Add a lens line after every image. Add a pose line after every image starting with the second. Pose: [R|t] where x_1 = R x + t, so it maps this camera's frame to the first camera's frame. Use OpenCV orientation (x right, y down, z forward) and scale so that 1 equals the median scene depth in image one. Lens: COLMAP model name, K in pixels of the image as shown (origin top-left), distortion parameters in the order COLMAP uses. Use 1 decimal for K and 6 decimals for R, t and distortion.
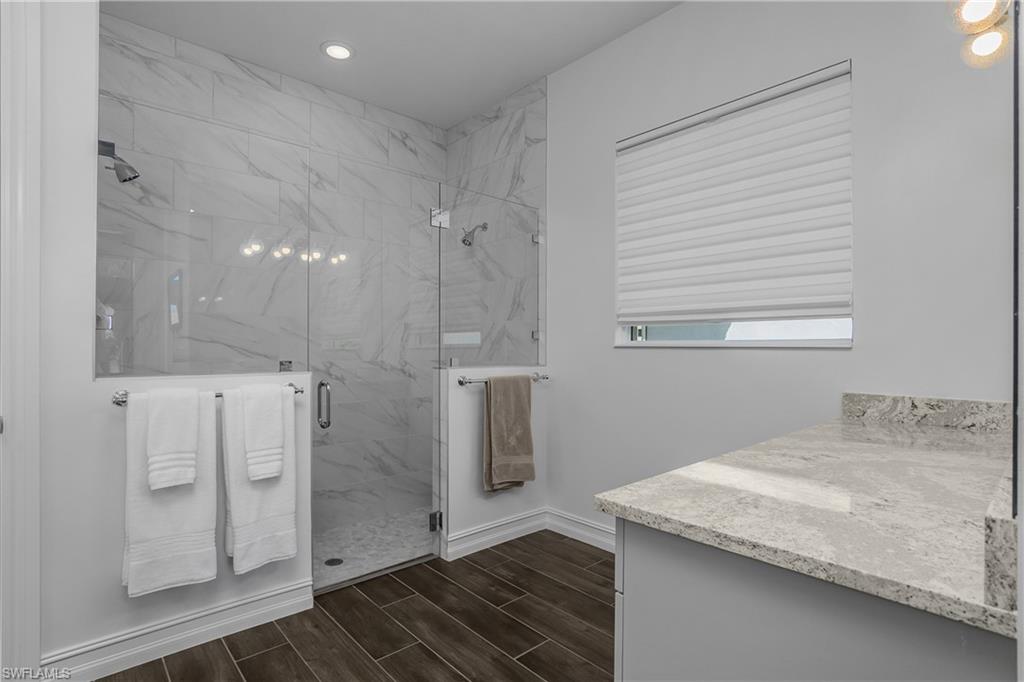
lens RADIAL K [[514.9, 0, 509.7], [0, 514.9, 346.9], [0, 0, 1]] dist [-0.002693, 0.000218]
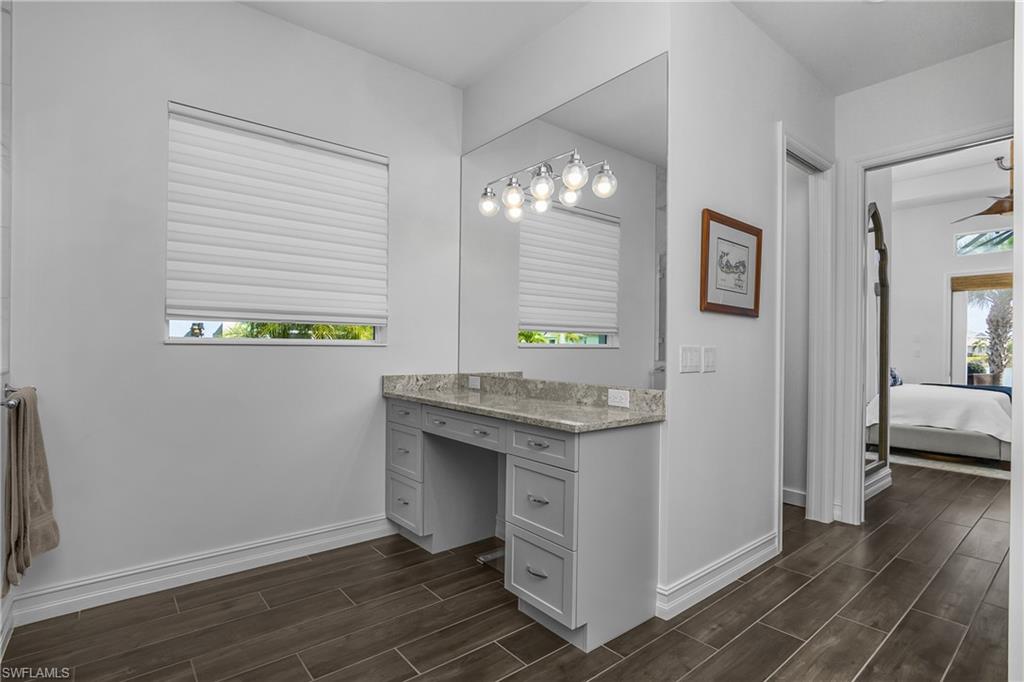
lens RADIAL K [[514.9, 0, 509.6], [0, 514.9, 343.9], [0, 0, 1]] dist [-0.002693, 0.000218]
pose [[0.040070, 0.005623, 0.999181, -0.924468], [-0.007368, 0.999959, -0.005332, 0.001343], [-0.999170, -0.007148, 0.040110, 0.619194]]
